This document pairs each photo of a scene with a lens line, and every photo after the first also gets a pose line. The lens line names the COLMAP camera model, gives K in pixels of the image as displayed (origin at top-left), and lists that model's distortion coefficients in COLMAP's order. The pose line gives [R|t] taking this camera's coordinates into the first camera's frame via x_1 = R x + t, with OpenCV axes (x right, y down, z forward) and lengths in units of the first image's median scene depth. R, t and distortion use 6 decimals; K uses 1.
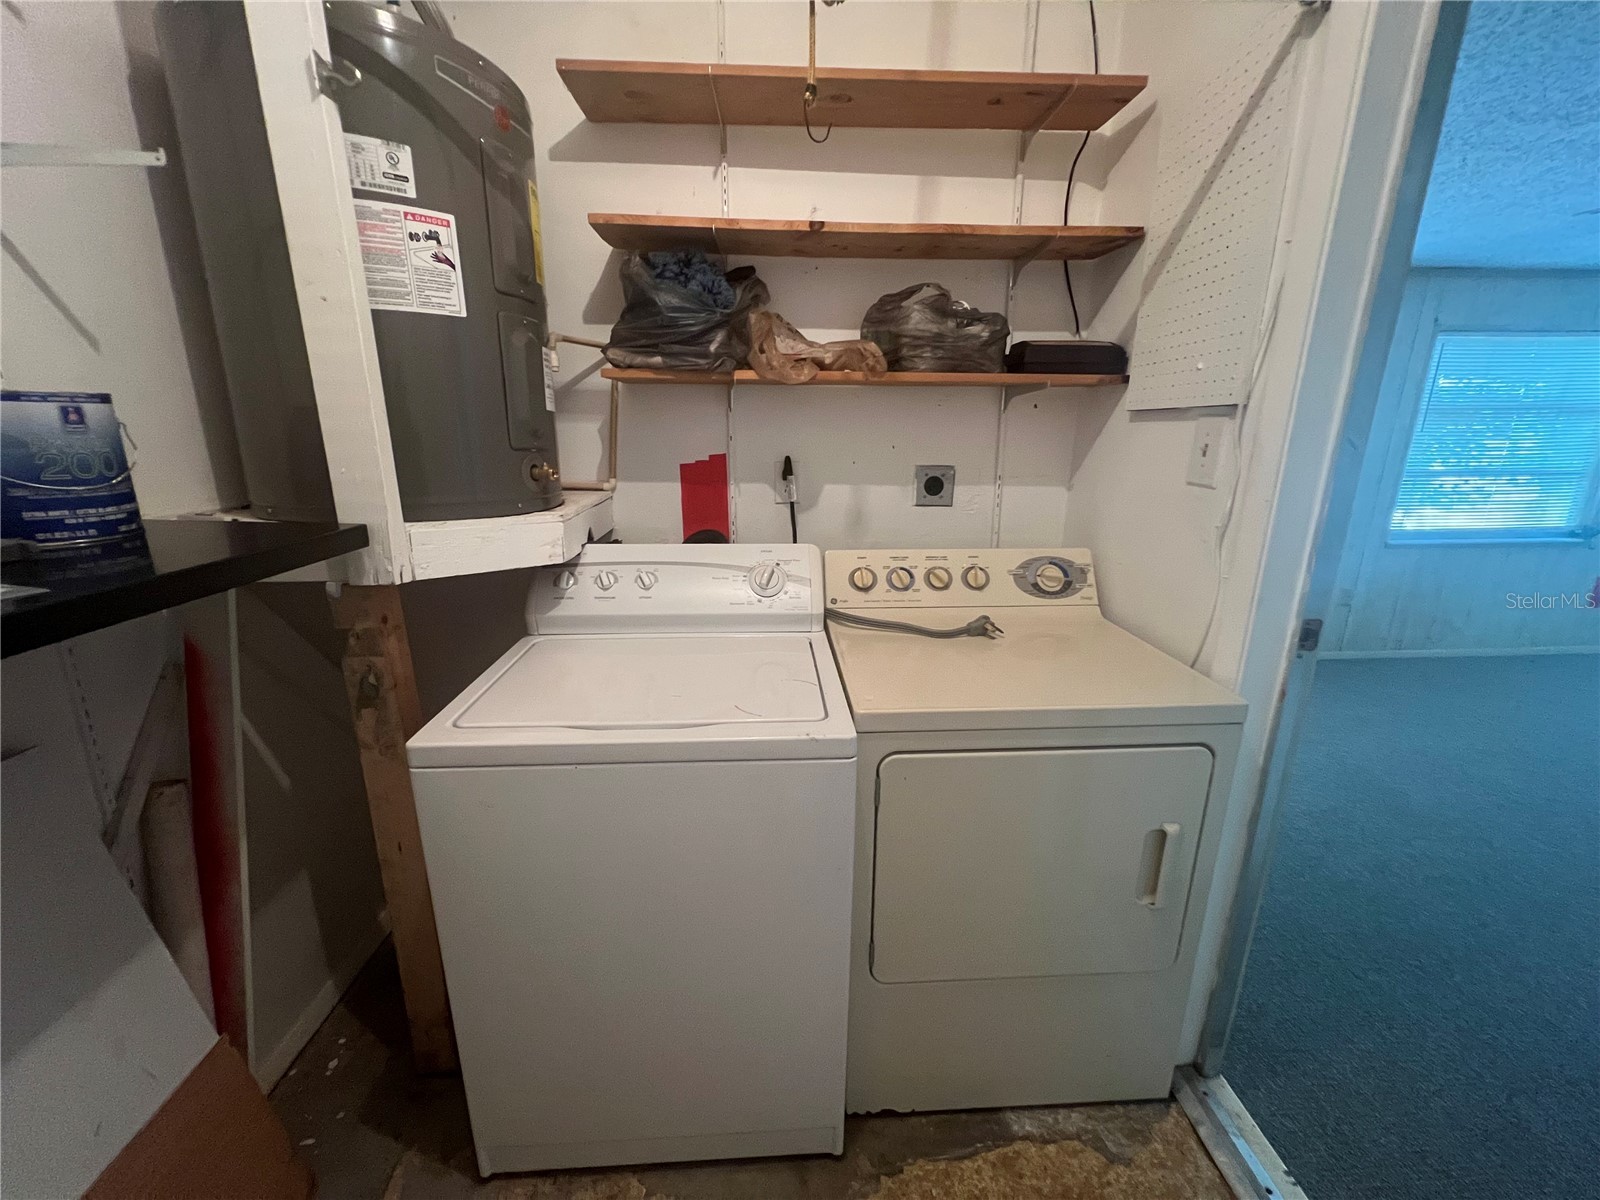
lens RADIAL K [[642.0, 0, 800.2], [0, 642.0, 604.4], [0, 0, 1]] dist [-0.002440, 0.000477]
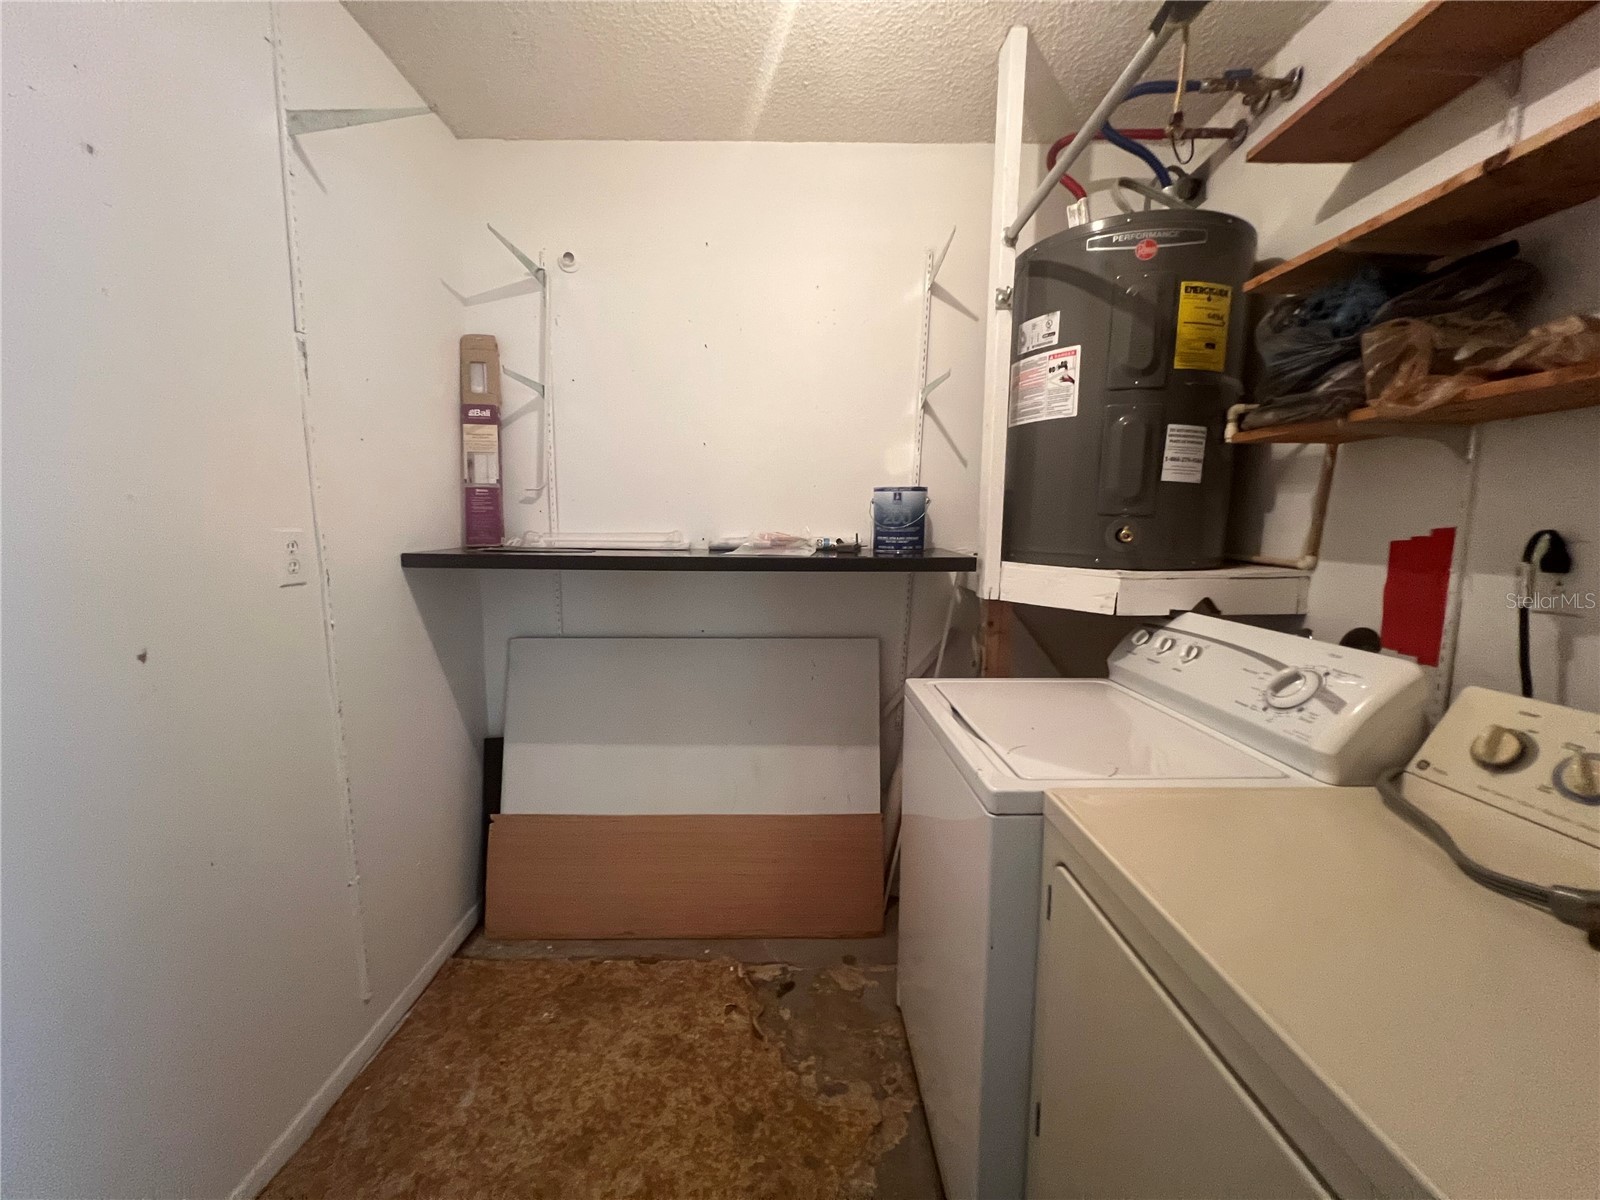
lens RADIAL K [[644.2, 0, 800.0], [0, 644.2, 600.0], [0, 0, 1]] dist [-0.000625, 0.000009]
pose [[-0.037247, 0.110324, -0.993198, 0.892974], [-0.273570, 0.954793, 0.116317, -0.085382], [0.961131, 0.276041, -0.005382, 0.580694]]
